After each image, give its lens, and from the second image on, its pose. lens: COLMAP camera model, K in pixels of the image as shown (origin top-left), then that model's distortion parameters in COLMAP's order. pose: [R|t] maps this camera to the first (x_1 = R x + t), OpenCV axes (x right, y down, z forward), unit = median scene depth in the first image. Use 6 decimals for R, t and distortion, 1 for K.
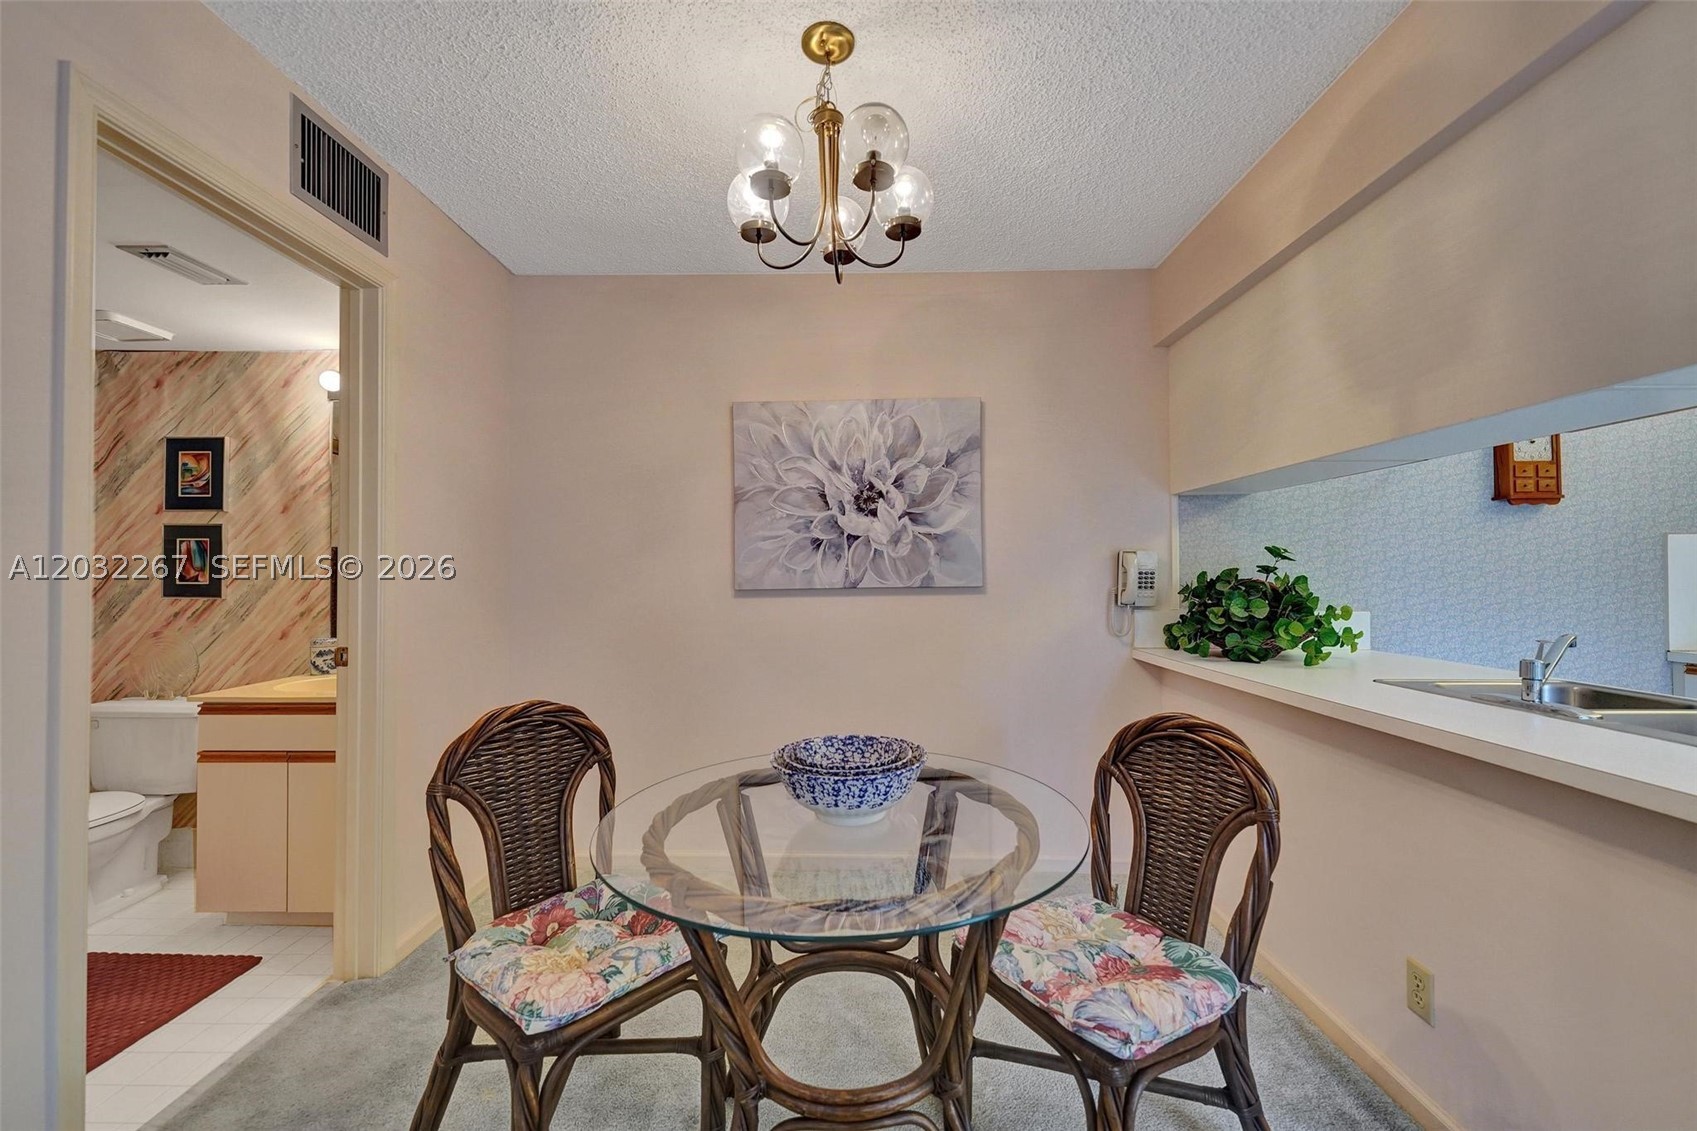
lens RADIAL K [[680.8, 0, 854.3], [0, 680.8, 559.8], [0, 0, 1]] dist [-0.004112, -0.001840]
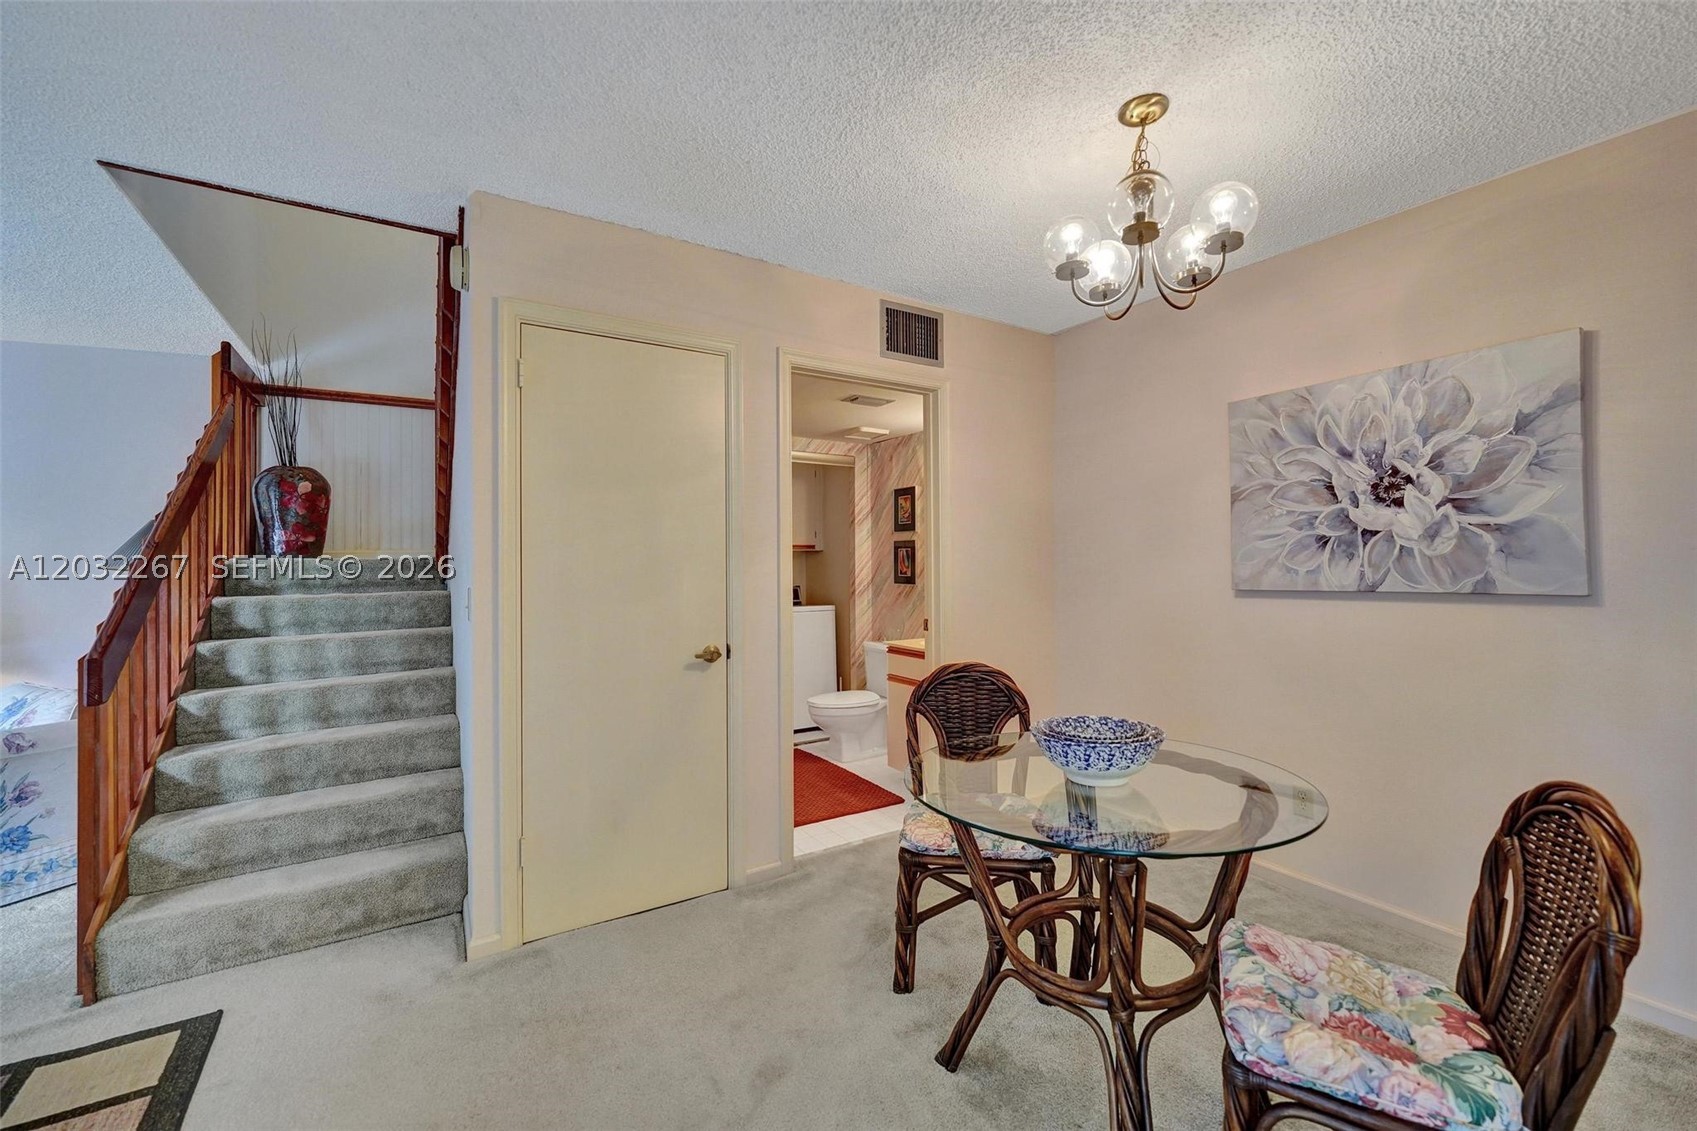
lens RADIAL K [[680.8, 0, 858.0], [0, 680.8, 555.9], [0, 0, 1]] dist [-0.004112, -0.001840]
pose [[0.549090, -0.010782, -0.835693, 0.360005], [0.021629, 0.999765, 0.001312, -0.018854], [0.835483, -0.018796, 0.549195, -0.014416]]
